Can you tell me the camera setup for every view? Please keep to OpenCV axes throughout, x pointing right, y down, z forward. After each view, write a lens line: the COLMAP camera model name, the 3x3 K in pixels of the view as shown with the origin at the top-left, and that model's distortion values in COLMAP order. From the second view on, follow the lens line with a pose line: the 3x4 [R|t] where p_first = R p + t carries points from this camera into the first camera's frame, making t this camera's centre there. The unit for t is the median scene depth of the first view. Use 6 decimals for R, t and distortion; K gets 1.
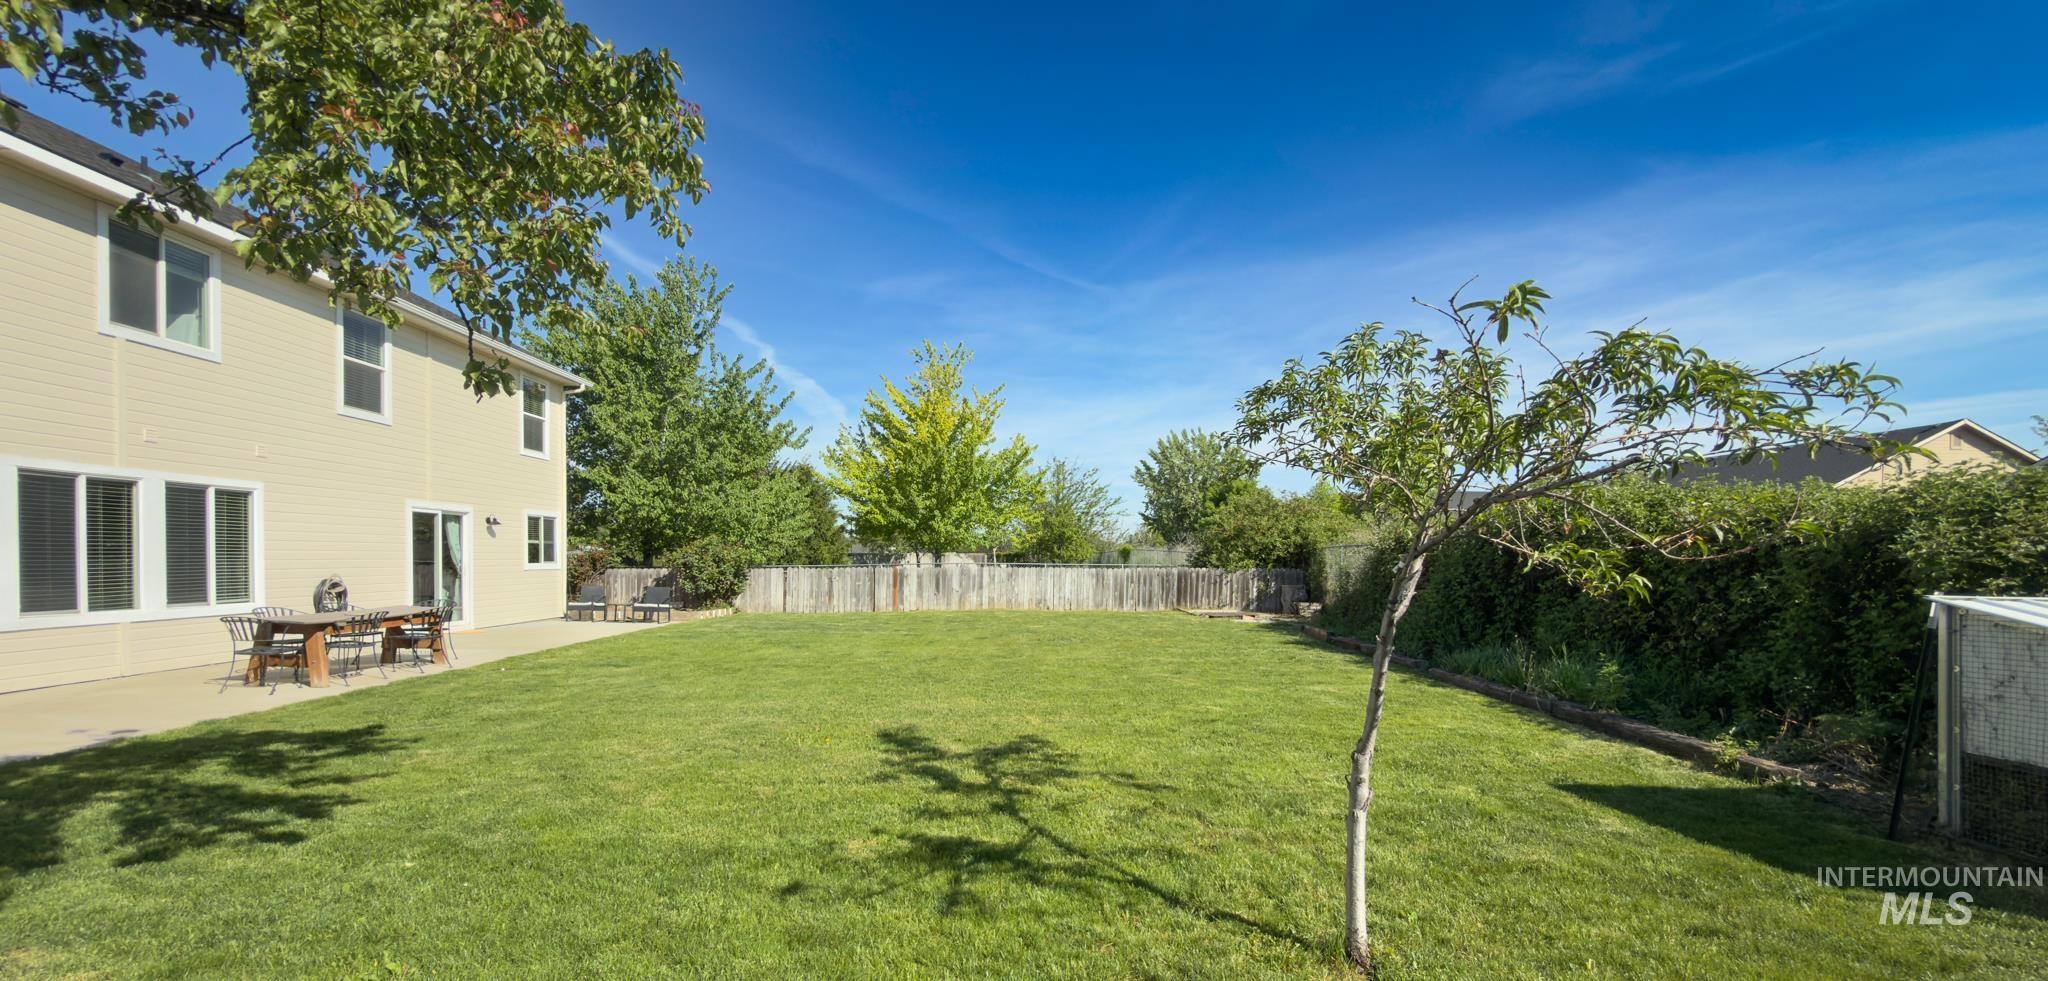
lens RADIAL K [[819.3, 0, 1022.5], [0, 819.3, 574.7], [0, 0, 1]] dist [0.000275, 0.000009]
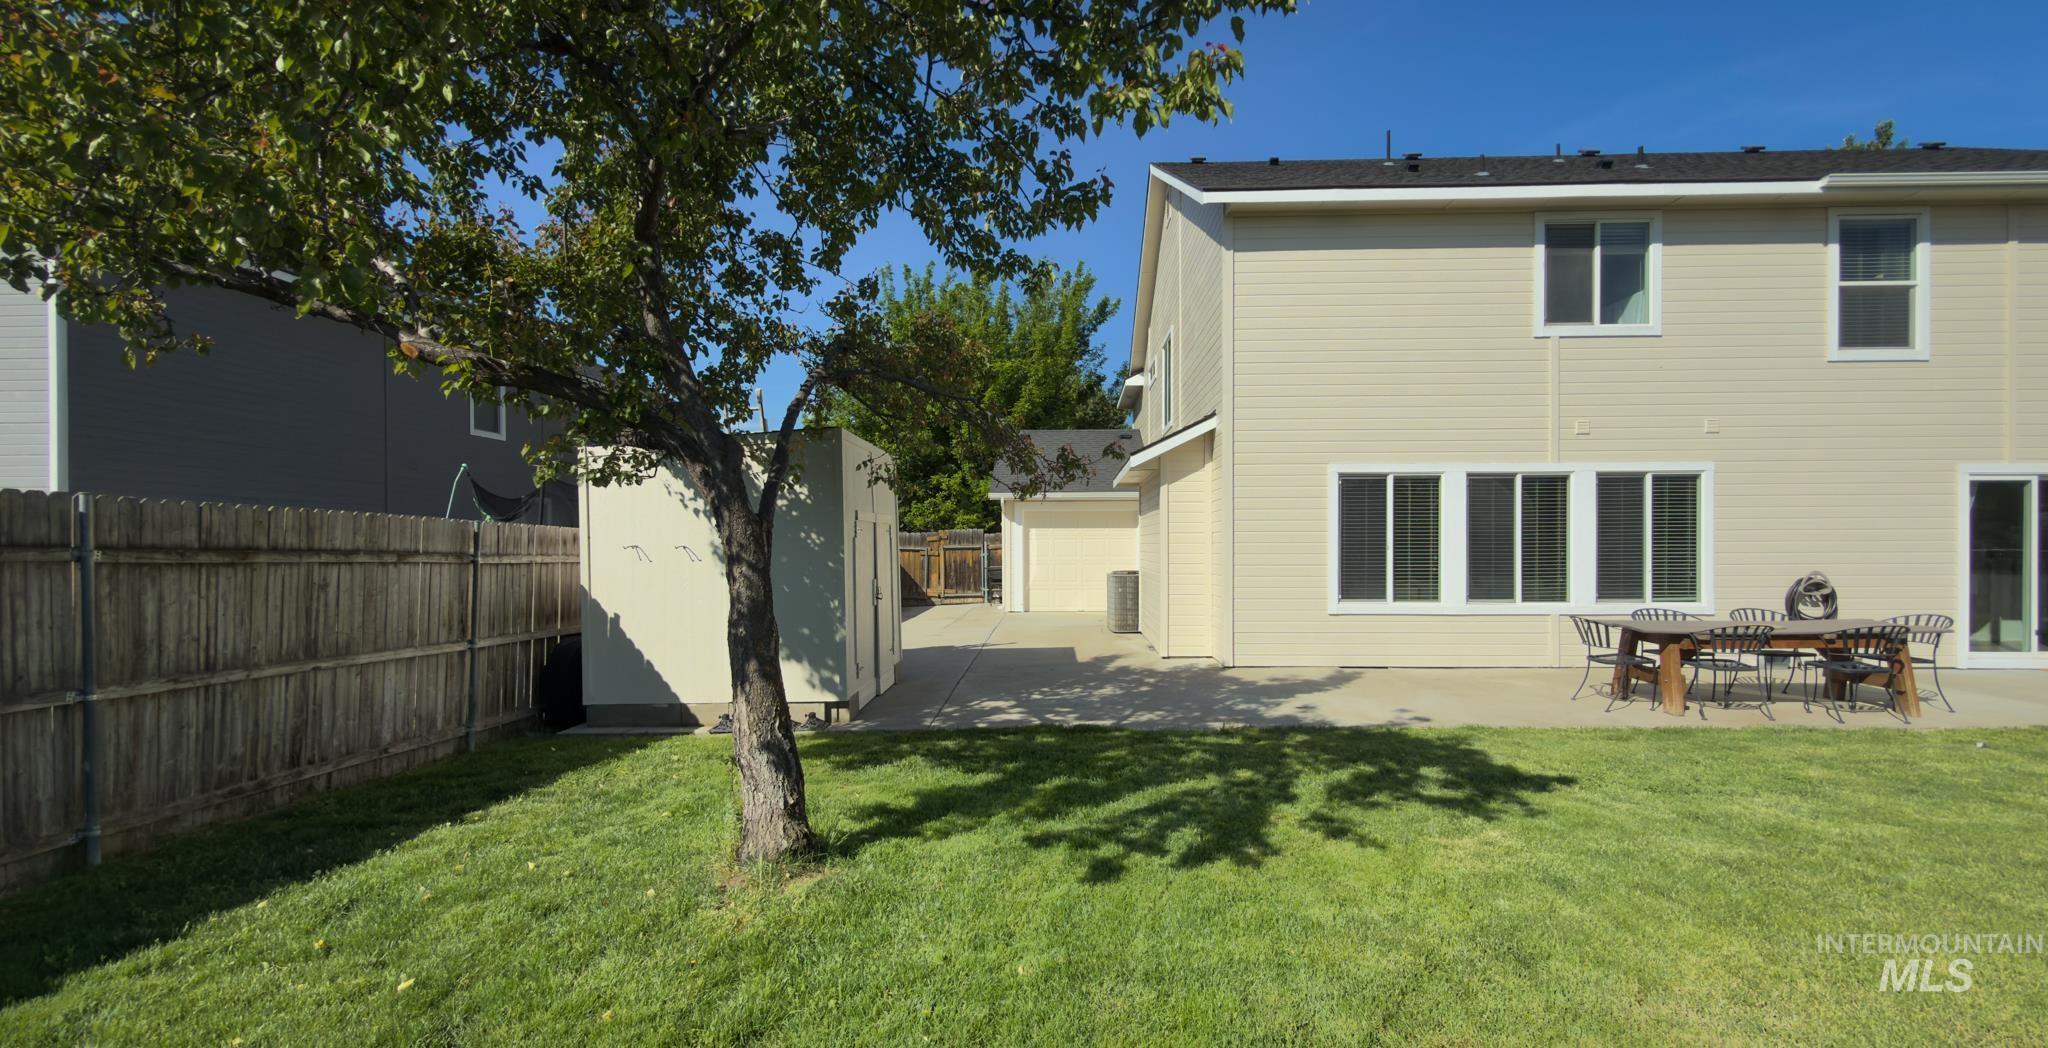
lens RADIAL K [[843.9, 0, 1023.2], [0, 843.9, 554.0], [0, 0, 1]] dist [0.001624, -0.000042]
pose [[-0.069259, 0.000824, -0.997598, 0.000790], [-0.017319, 0.999848, 0.002028, -0.007087], [0.997448, 0.017417, -0.069234, 0.391968]]
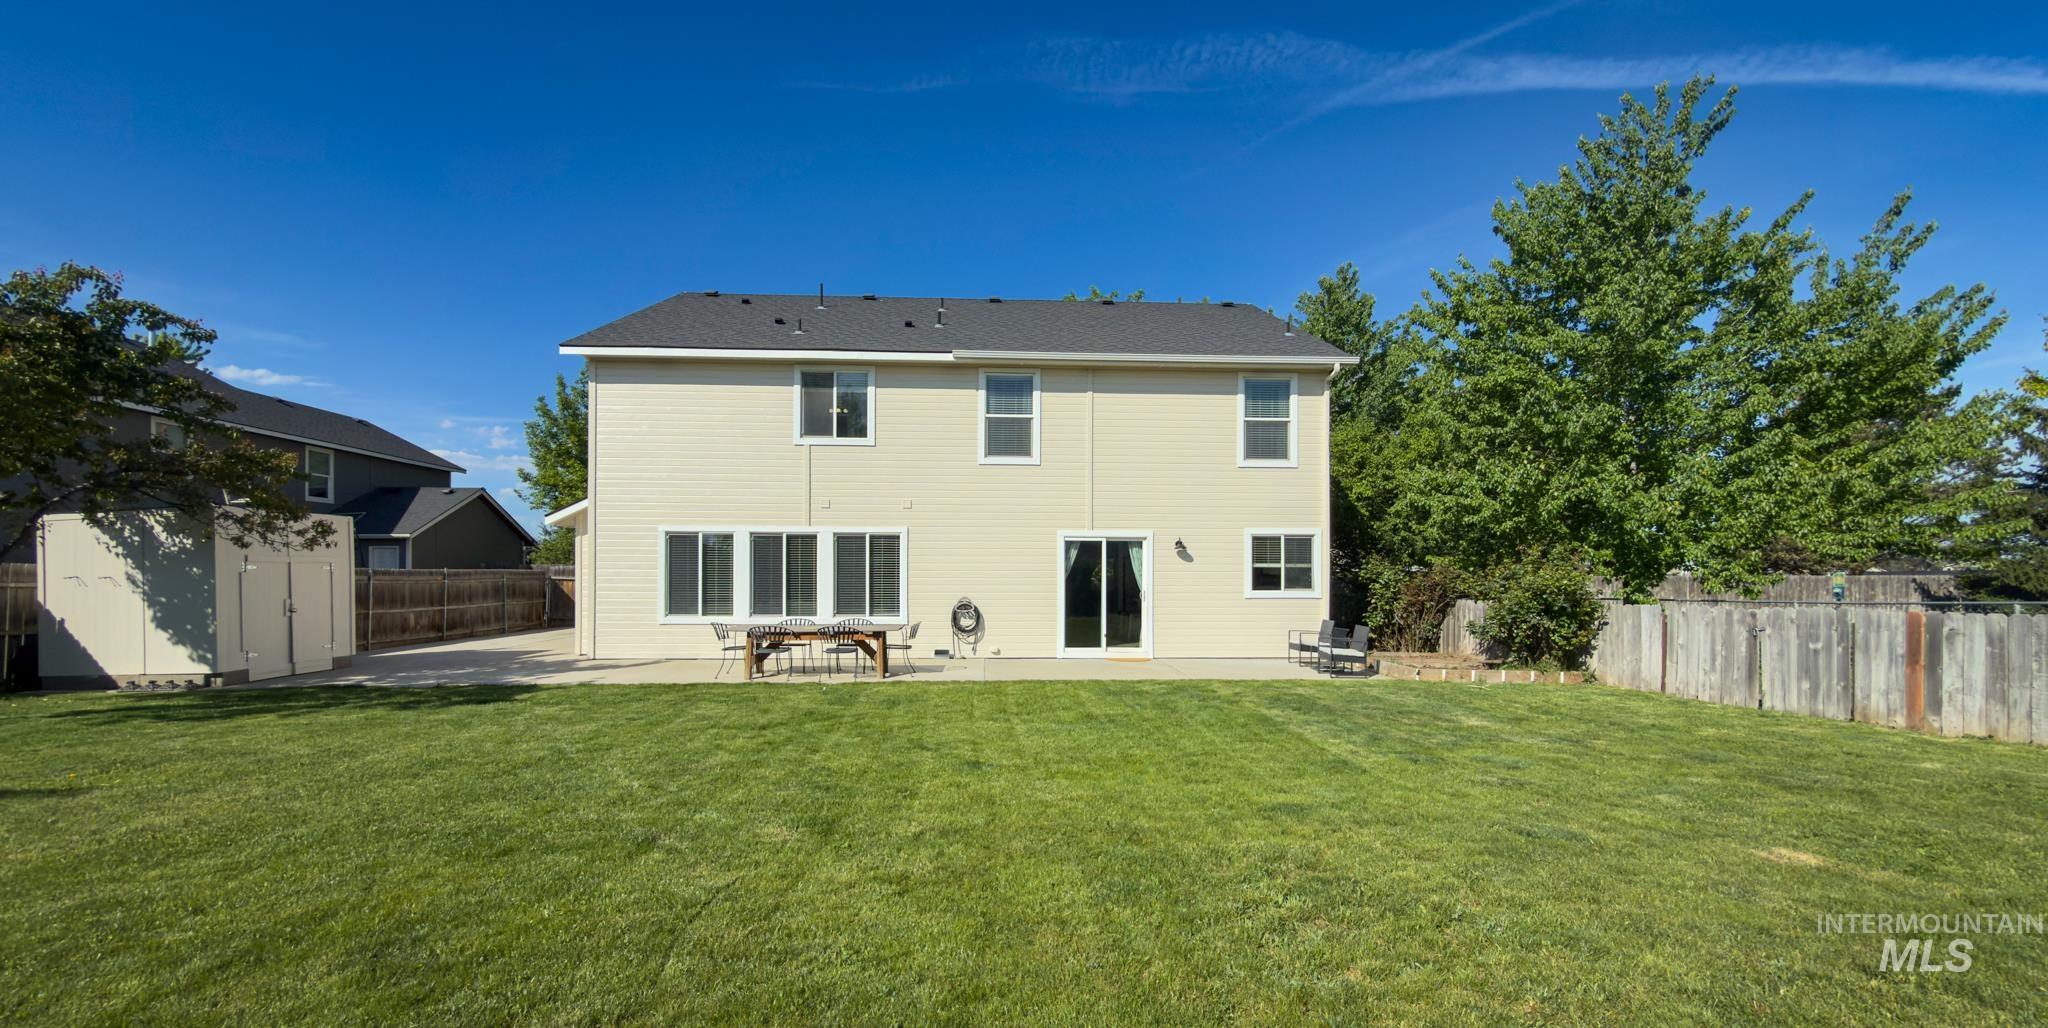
lens RADIAL K [[795.5, 0, 1020.7], [0, 795.5, 582.2], [0, 0, 1]] dist [-0.001949, -0.000187]
pose [[0.005889, -0.009344, -0.999939, 0.411286], [-0.022620, 0.999699, -0.009475, -0.017277], [0.999727, 0.022675, 0.005676, 1.333946]]
